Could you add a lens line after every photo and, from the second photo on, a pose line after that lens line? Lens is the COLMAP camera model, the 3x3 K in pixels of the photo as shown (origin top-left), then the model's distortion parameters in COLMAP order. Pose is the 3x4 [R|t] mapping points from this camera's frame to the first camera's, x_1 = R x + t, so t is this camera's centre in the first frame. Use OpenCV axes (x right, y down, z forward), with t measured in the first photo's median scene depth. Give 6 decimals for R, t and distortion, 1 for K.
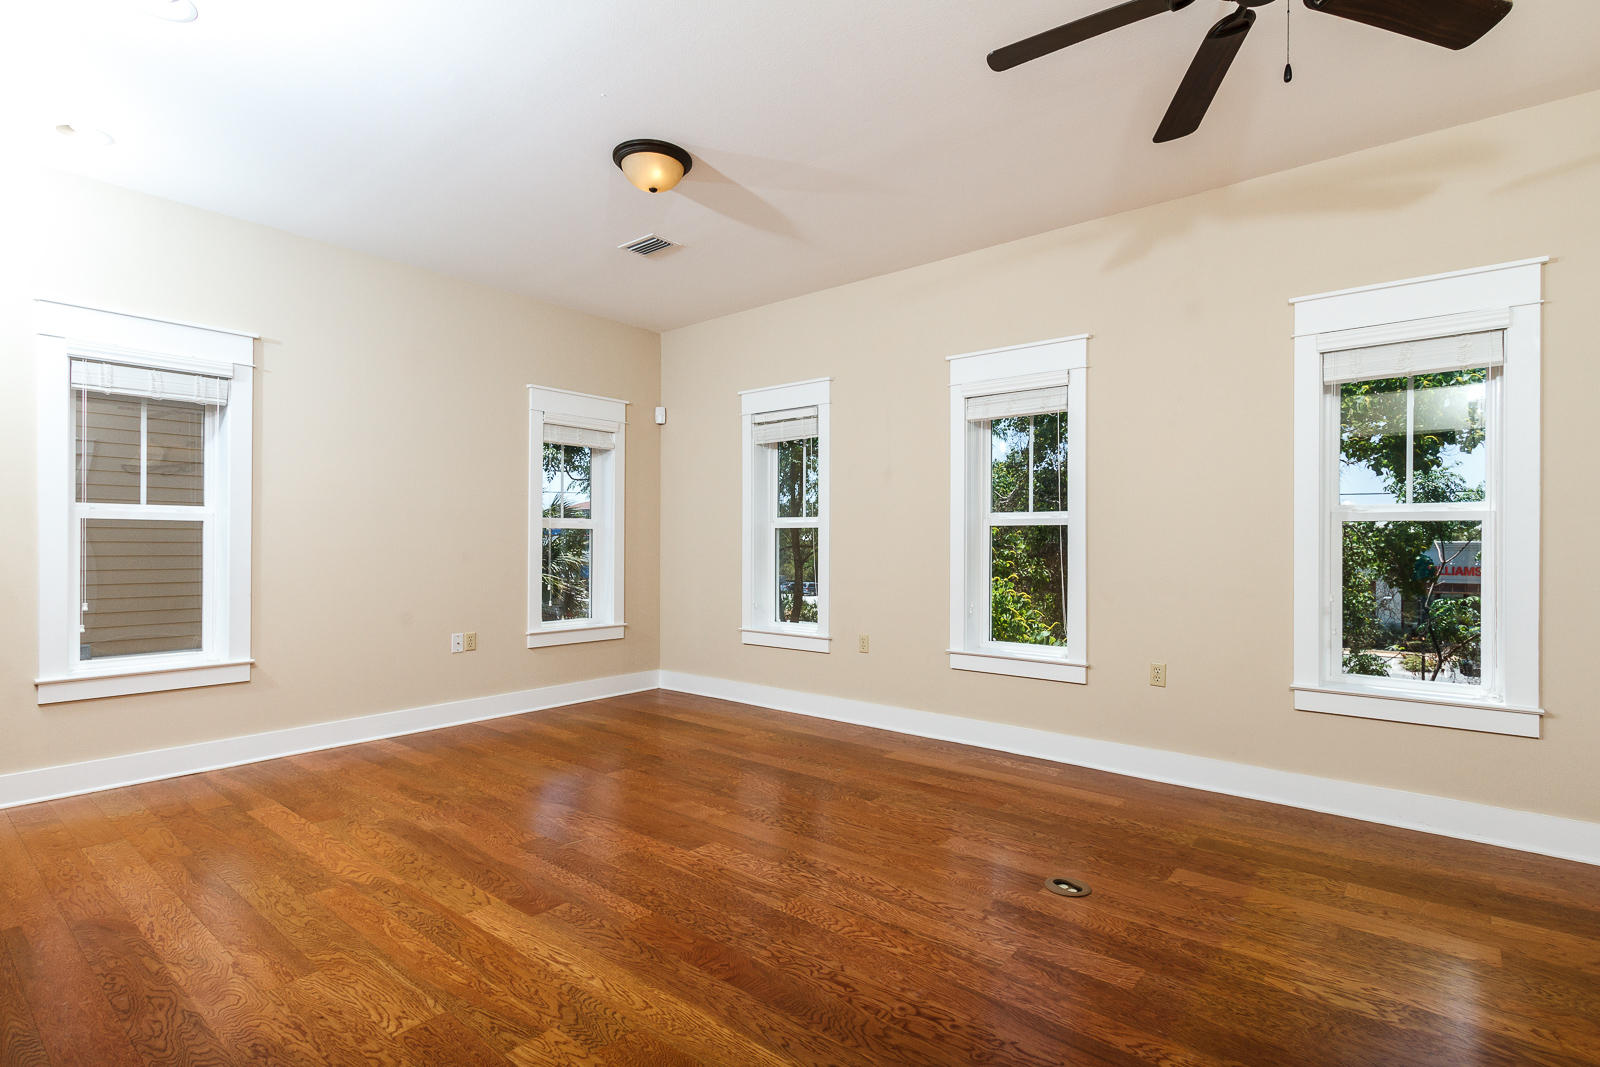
lens RADIAL K [[761.2, 0, 800.5], [0, 761.2, 541.0], [0, 0, 1]] dist [0.002492, -0.000027]
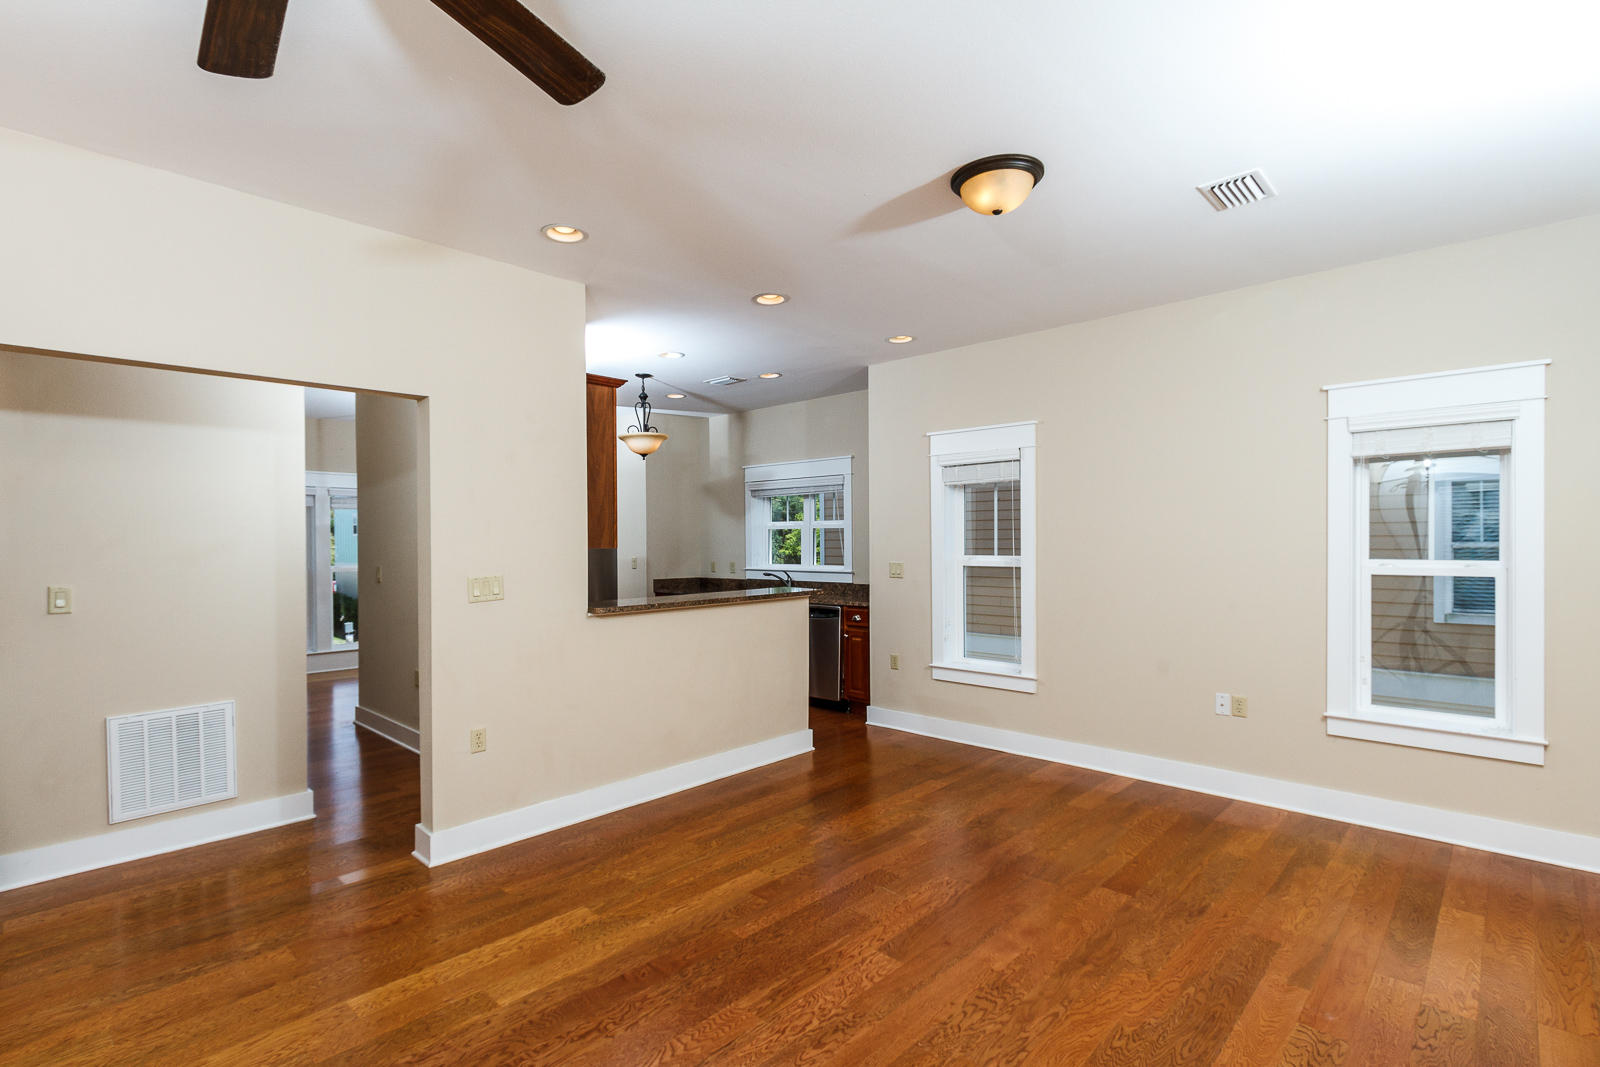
lens RADIAL K [[761.2, 0, 800.5], [0, 761.2, 541.0], [0, 0, 1]] dist [0.002492, -0.000027]
pose [[-0.066323, -0.002484, -0.997795, 0.786022], [0.008523, 0.999959, -0.003056, -0.097923], [0.997762, -0.008706, -0.066300, 0.944864]]
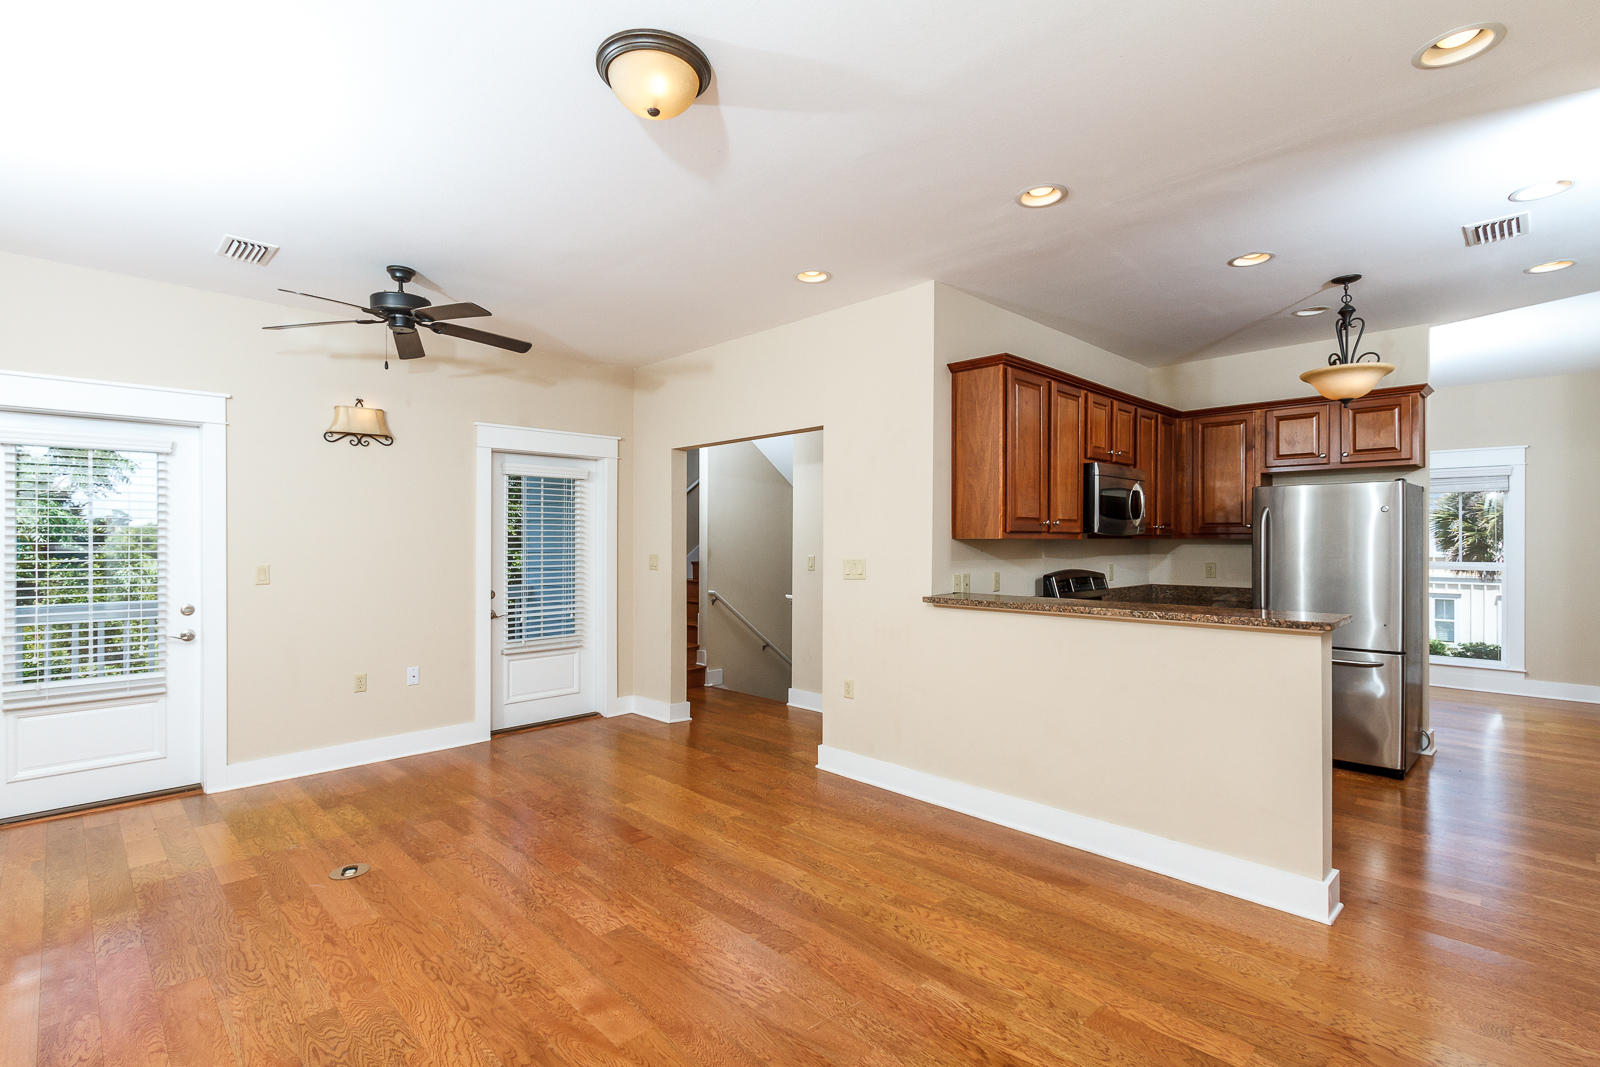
lens RADIAL K [[757.1, 0, 768.7], [0, 757.1, 539.8], [0, 0, 1]] dist [0.001313, 0.000041]
pose [[-0.991112, -0.005527, 0.132912, -0.440327], [-0.005266, 0.999983, 0.002311, -0.090321], [-0.132923, 0.001591, -0.991125, 1.887552]]
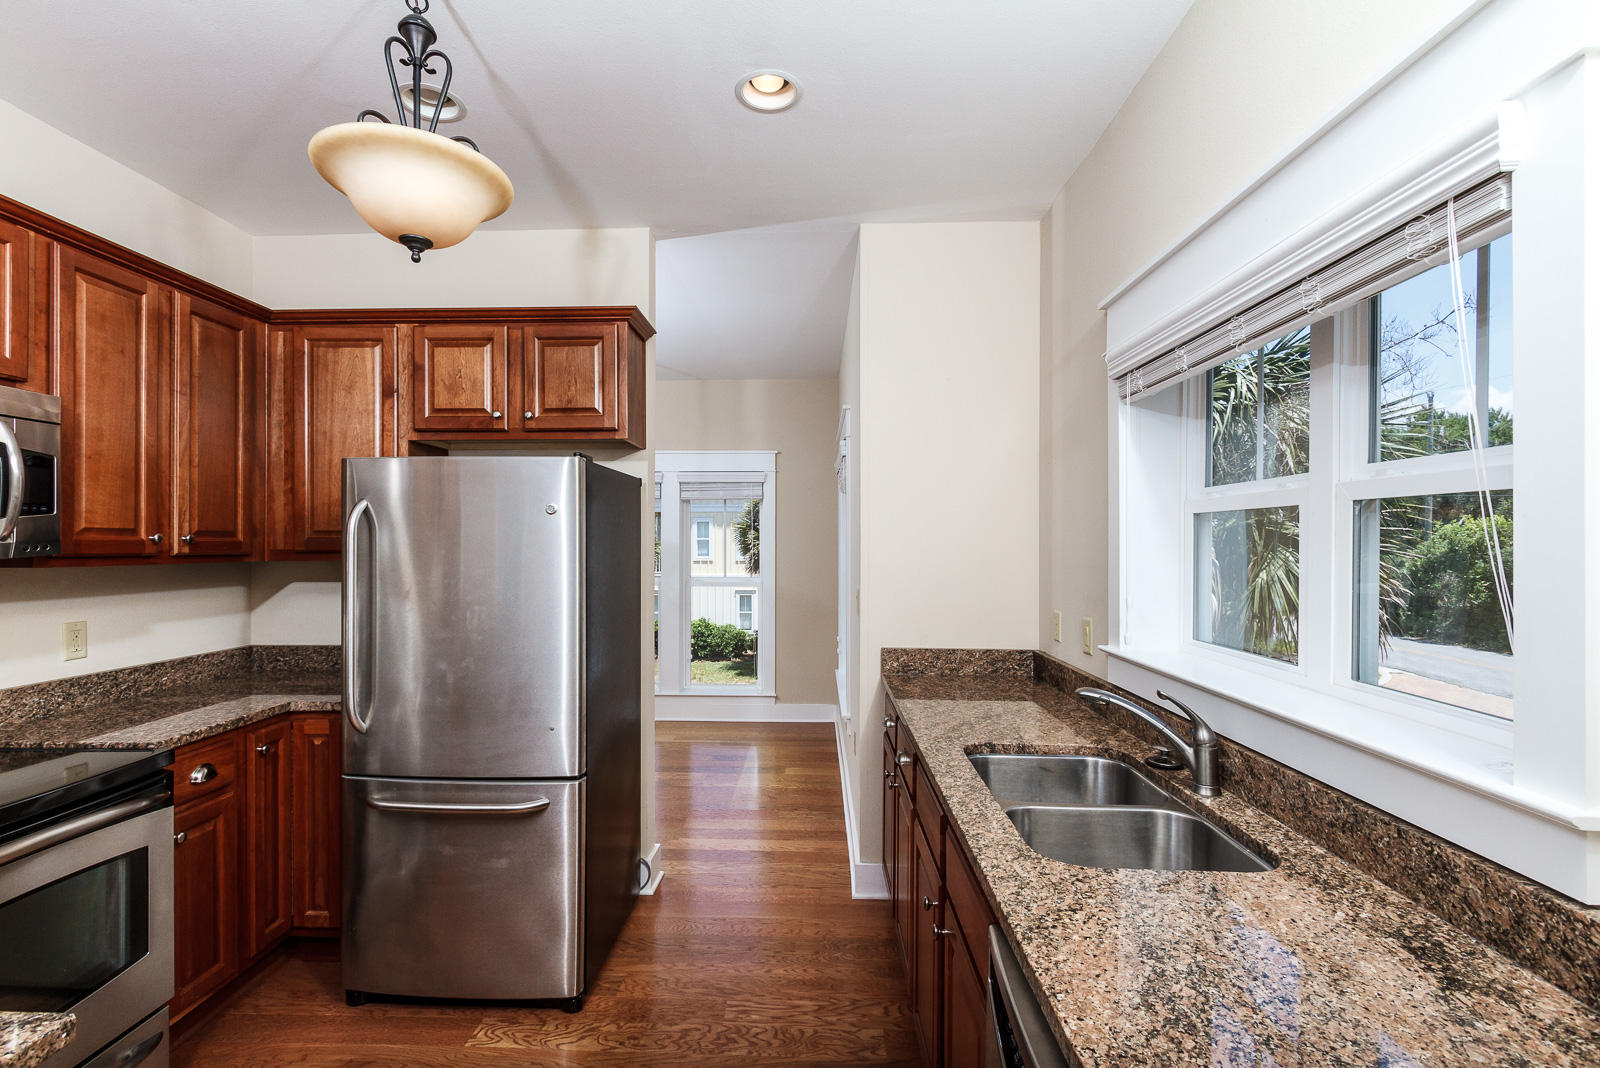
lens RADIAL K [[761.2, 0, 800.5], [0, 761.2, 541.5], [0, 0, 1]] dist [0.002492, -0.000027]
pose [[-0.791427, -0.003817, -0.611252, -1.172407], [-0.000279, 0.999983, -0.005884, -0.113790], [0.611264, -0.004487, -0.791414, 1.025555]]
